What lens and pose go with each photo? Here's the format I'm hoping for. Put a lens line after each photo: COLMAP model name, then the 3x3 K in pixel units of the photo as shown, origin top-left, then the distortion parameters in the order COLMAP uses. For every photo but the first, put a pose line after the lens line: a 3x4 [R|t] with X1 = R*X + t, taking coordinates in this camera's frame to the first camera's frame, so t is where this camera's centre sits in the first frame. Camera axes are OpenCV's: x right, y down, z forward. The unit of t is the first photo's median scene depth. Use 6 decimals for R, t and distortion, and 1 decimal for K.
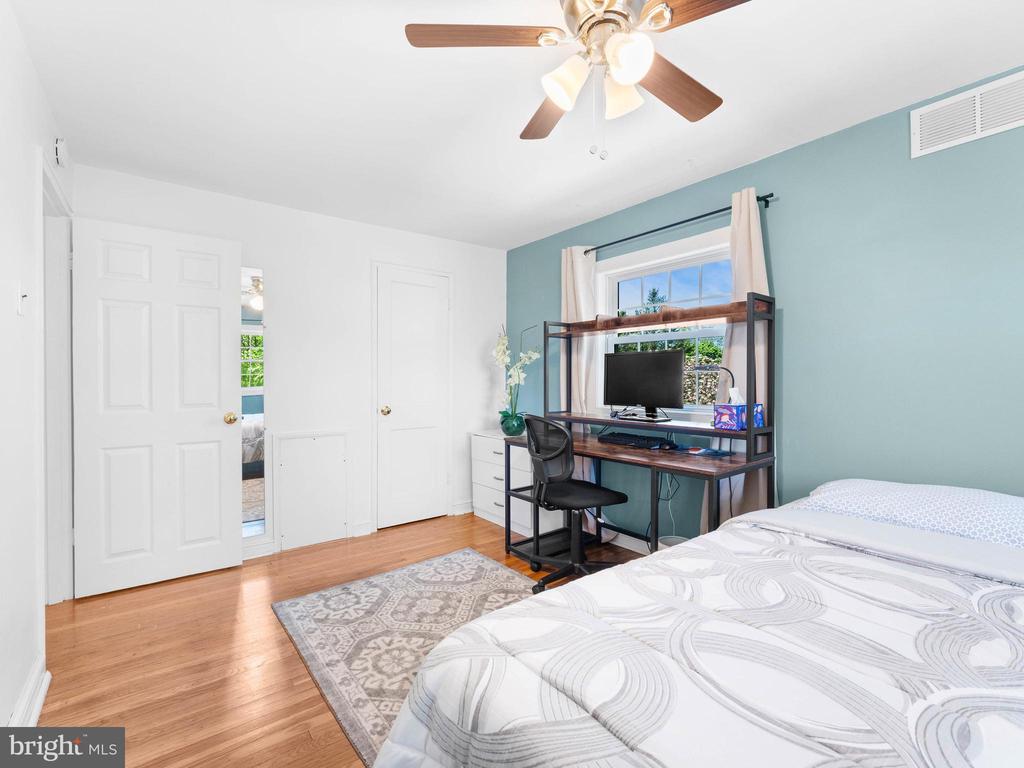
lens RADIAL K [[467.6, 0, 514.0], [0, 467.6, 383.6], [0, 0, 1]] dist [0.000941, 0.000122]
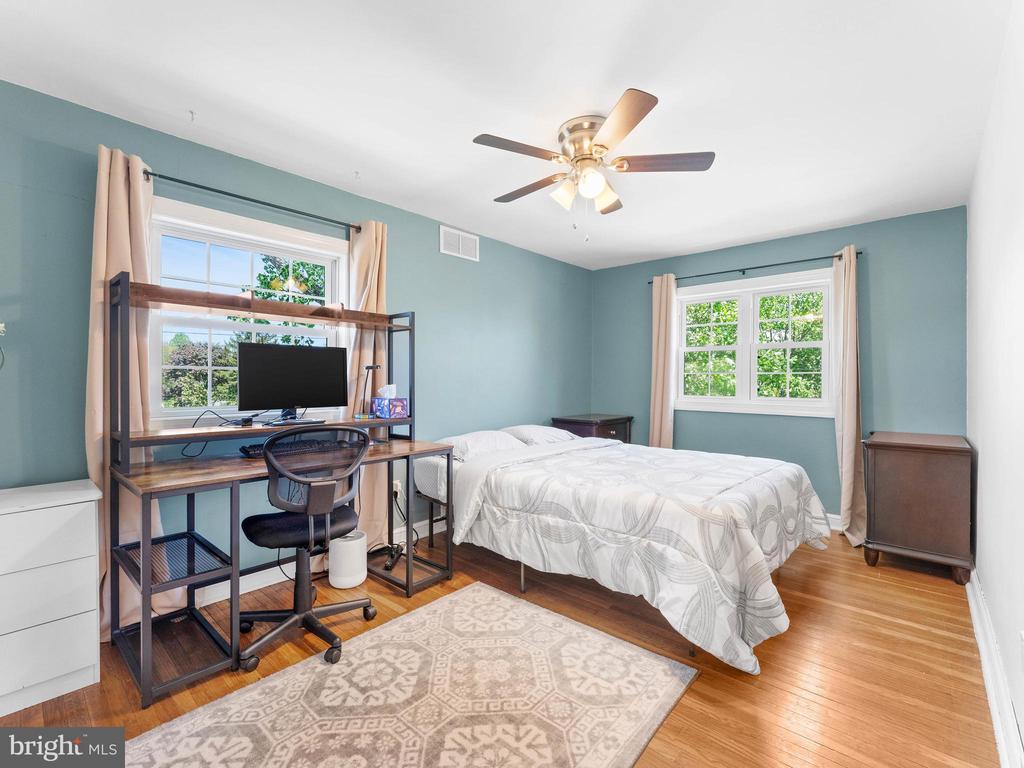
lens RADIAL K [[467.6, 0, 514.0], [0, 467.6, 383.6], [0, 0, 1]] dist [0.000941, 0.000122]
pose [[-0.186490, -0.002119, 0.982455, -0.740101], [0.007640, 0.999964, 0.003607, 0.004287], [-0.982427, 0.008179, -0.186467, 0.853551]]
